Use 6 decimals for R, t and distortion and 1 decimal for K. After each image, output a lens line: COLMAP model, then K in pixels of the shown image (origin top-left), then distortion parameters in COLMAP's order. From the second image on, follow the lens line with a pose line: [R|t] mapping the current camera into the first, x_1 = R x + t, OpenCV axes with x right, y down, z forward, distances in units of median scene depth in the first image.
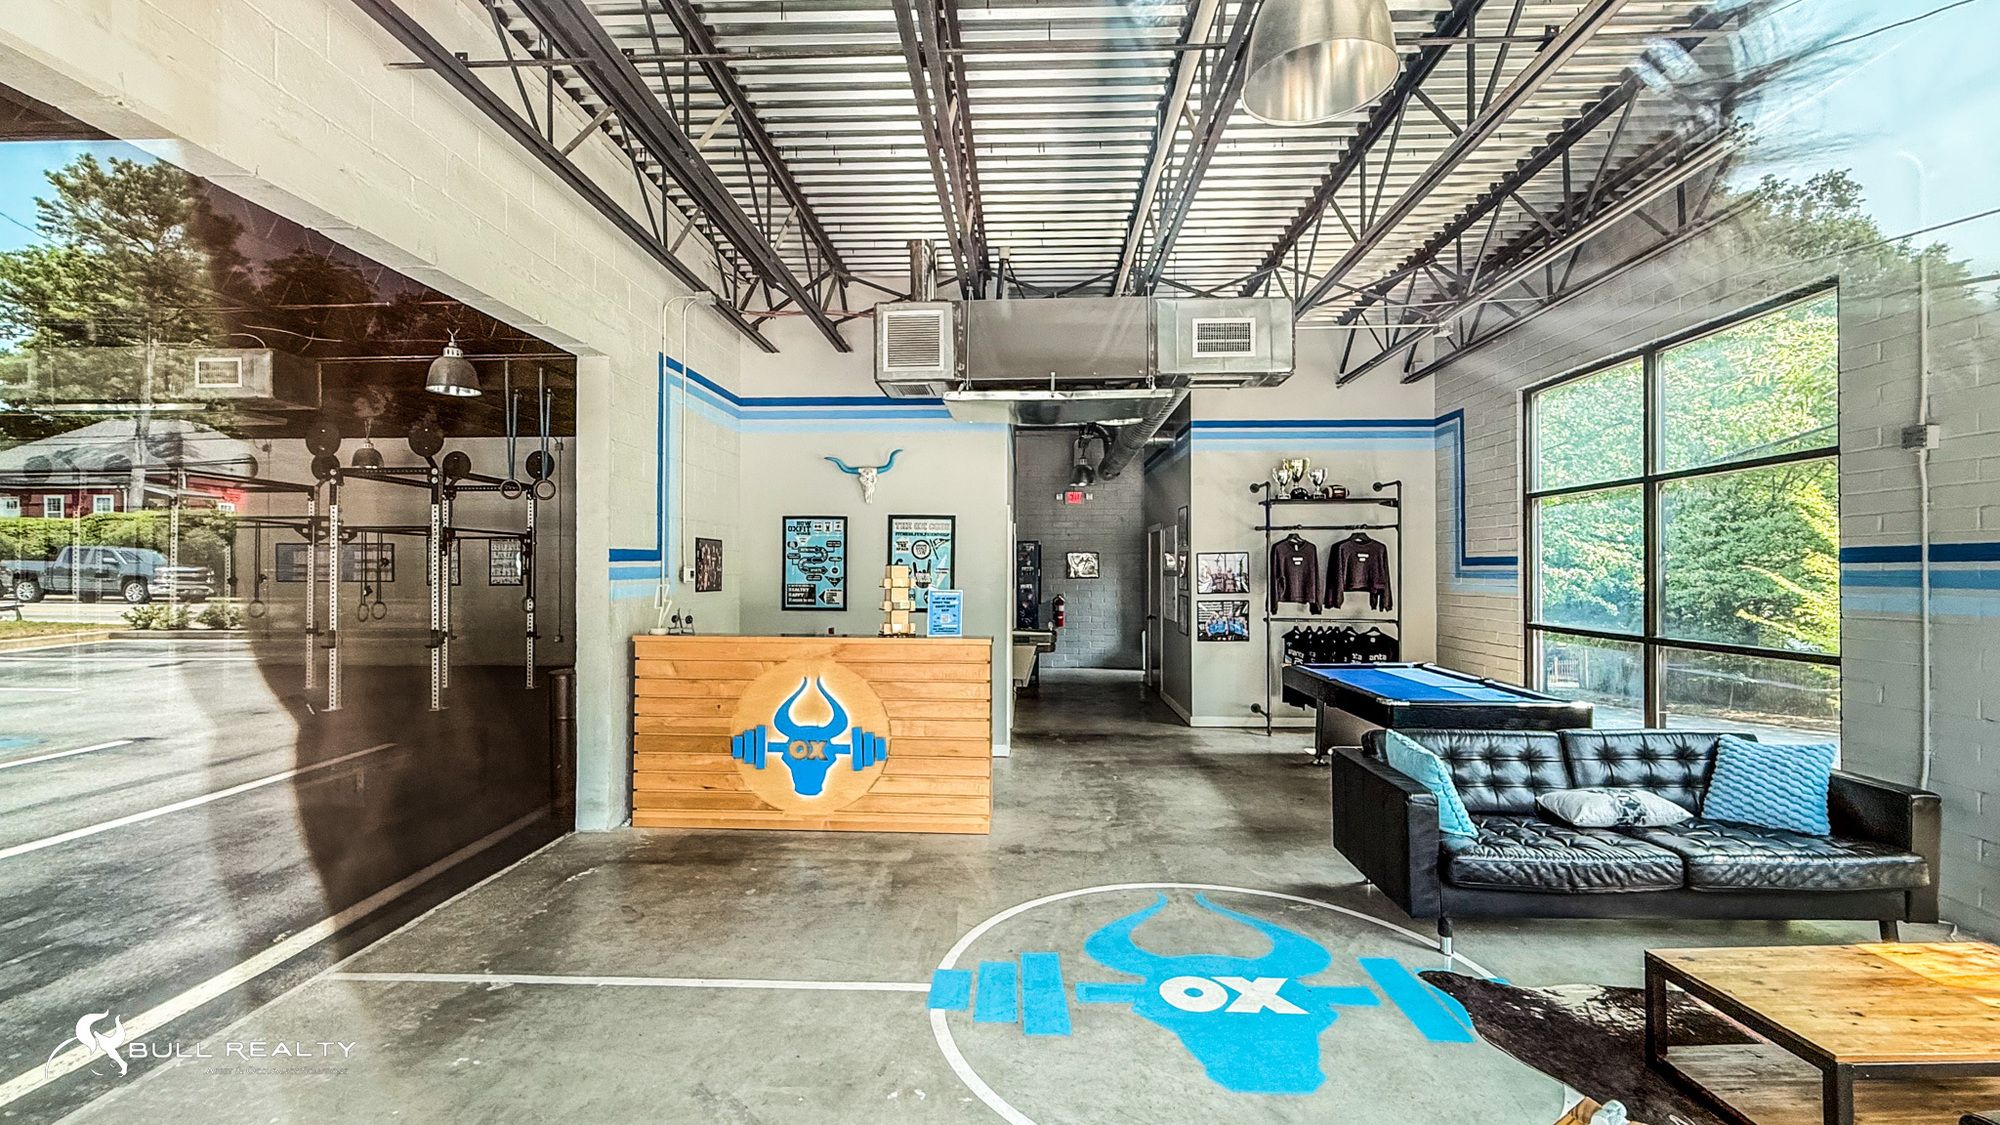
lens RADIAL K [[842.6, 0, 995.4], [0, 842.6, 568.5], [0, 0, 1]] dist [-0.000057, -0.000086]
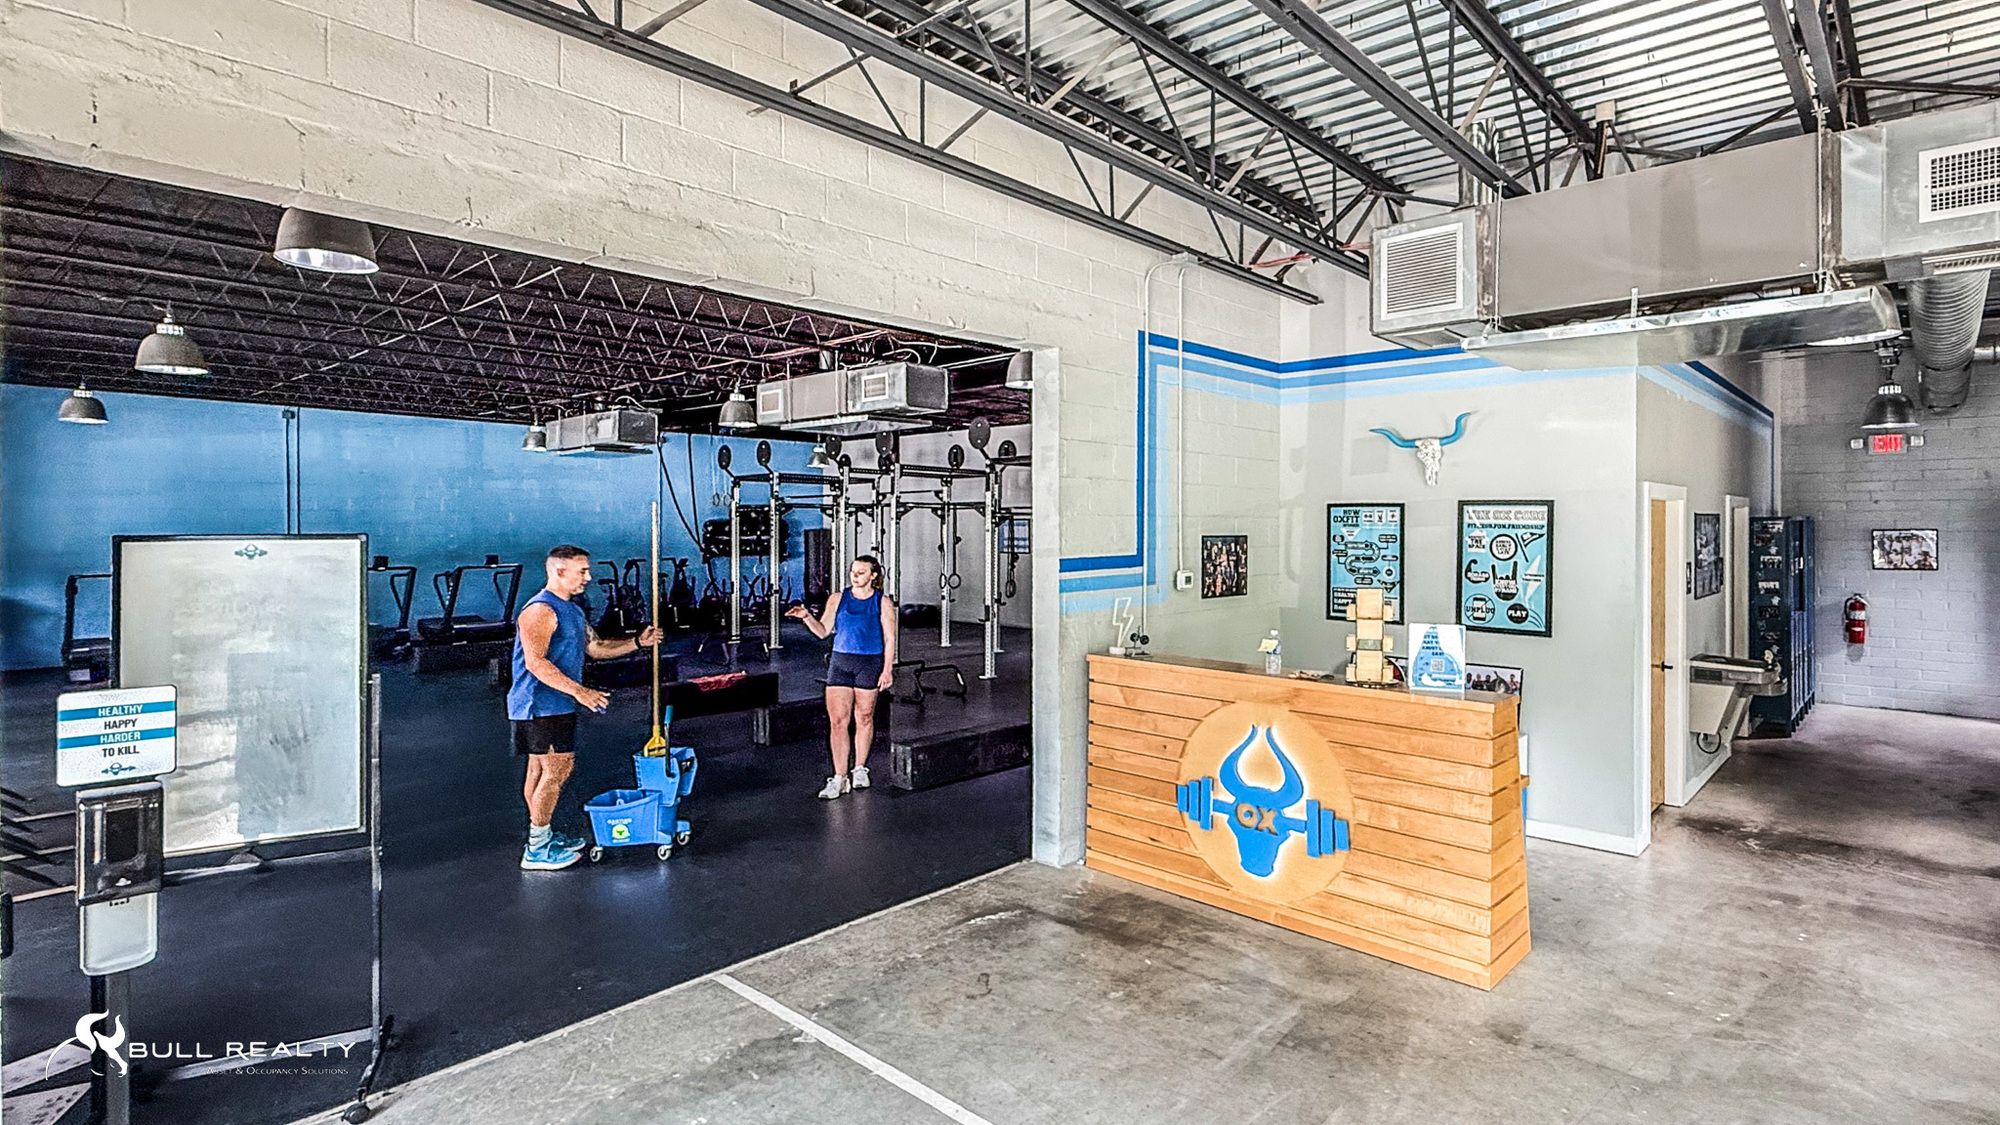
lens RADIAL K [[963.0, 0, 1105.2], [0, 963.0, 533.0], [0, 0, 1]] dist [-0.006237, 0.001349]
pose [[0.794354, 0.003936, -0.607443, 0.177687], [-0.002558, 0.999992, 0.003134, -0.045397], [0.607450, -0.000936, 0.794357, 0.166000]]
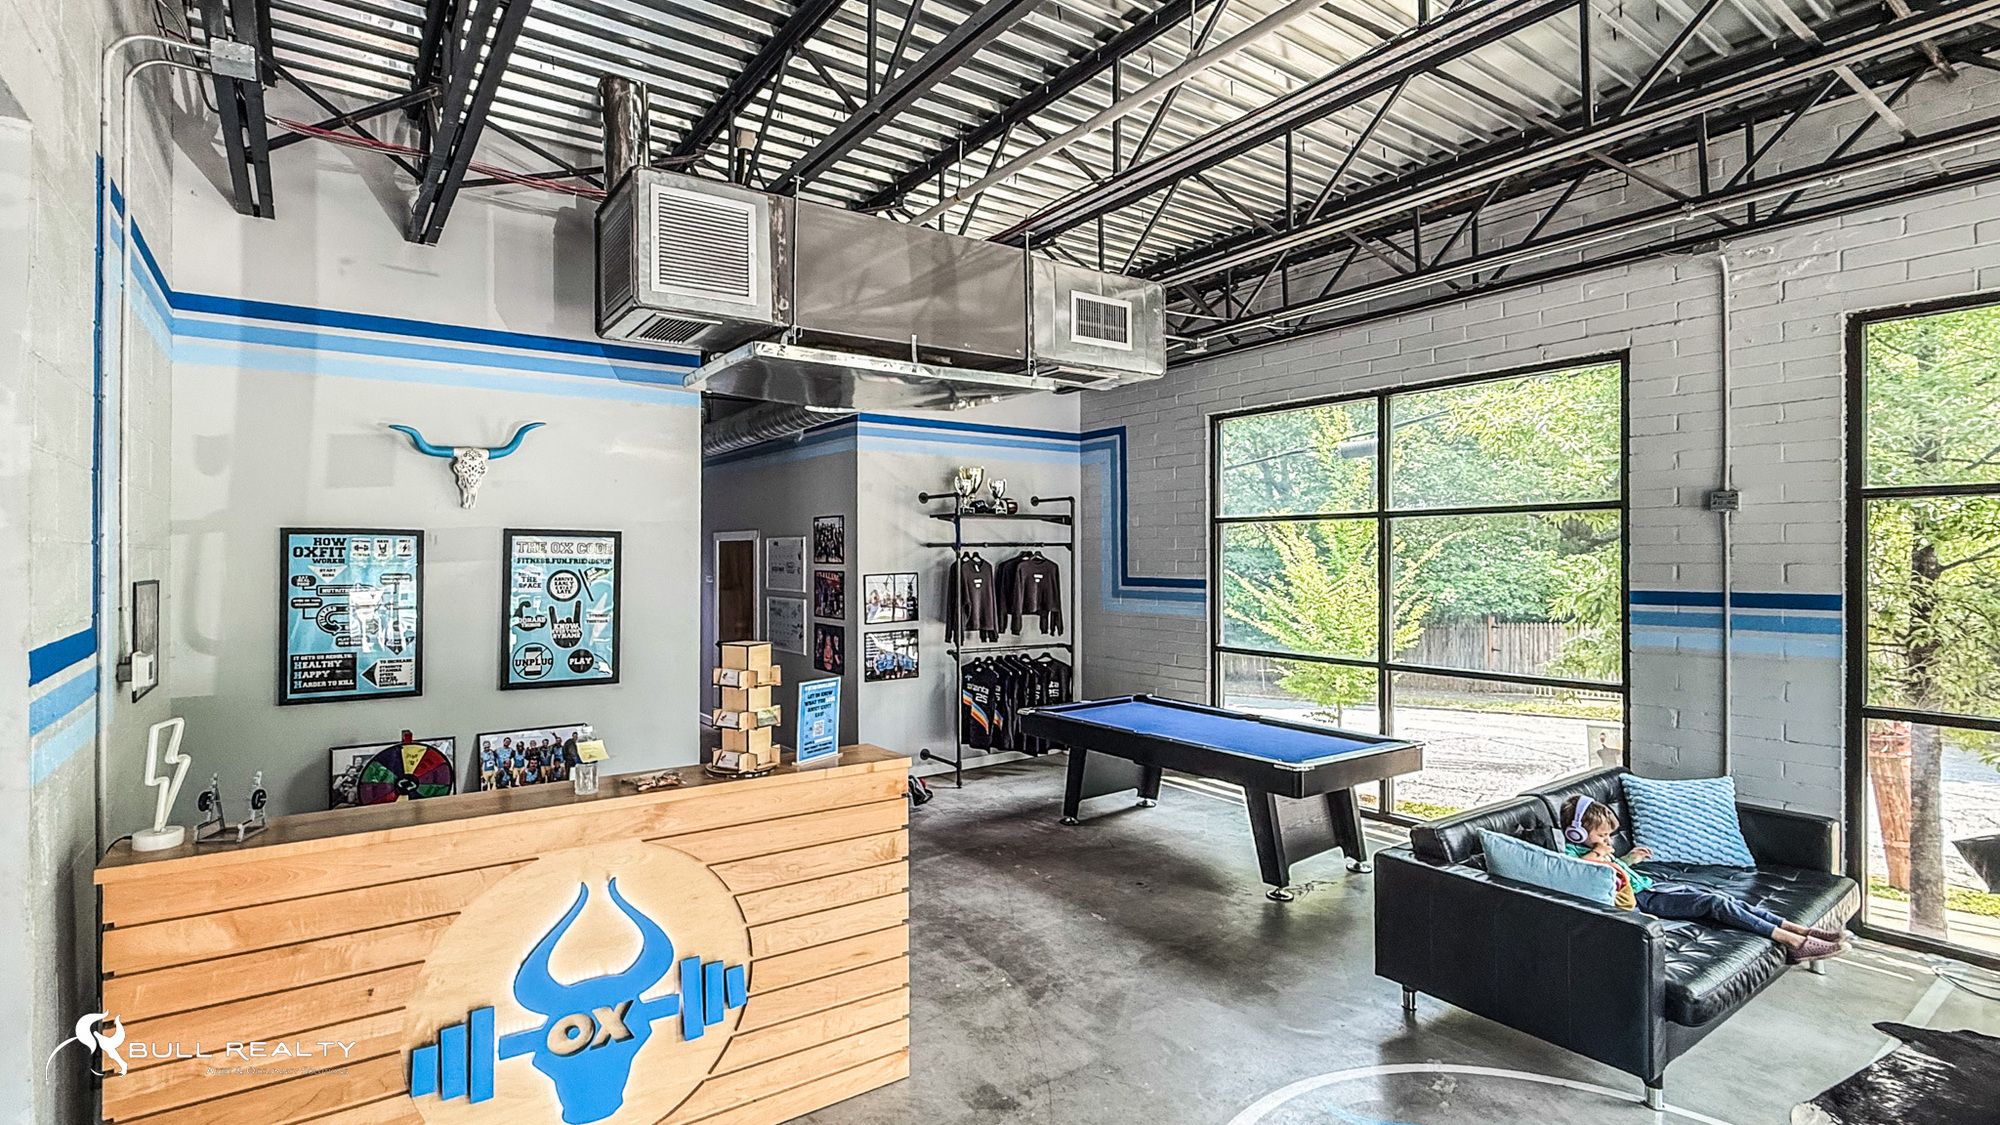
lens RADIAL K [[888.1, 0, 948.1], [0, 888.1, 556.5], [0, 0, 1]] dist [0.001109, -0.000319]
pose [[0.812430, -0.004852, 0.583038, -0.298186], [0.007424, 0.999970, -0.002023, -0.050297], [-0.583011, 0.005972, 0.812442, 0.379299]]
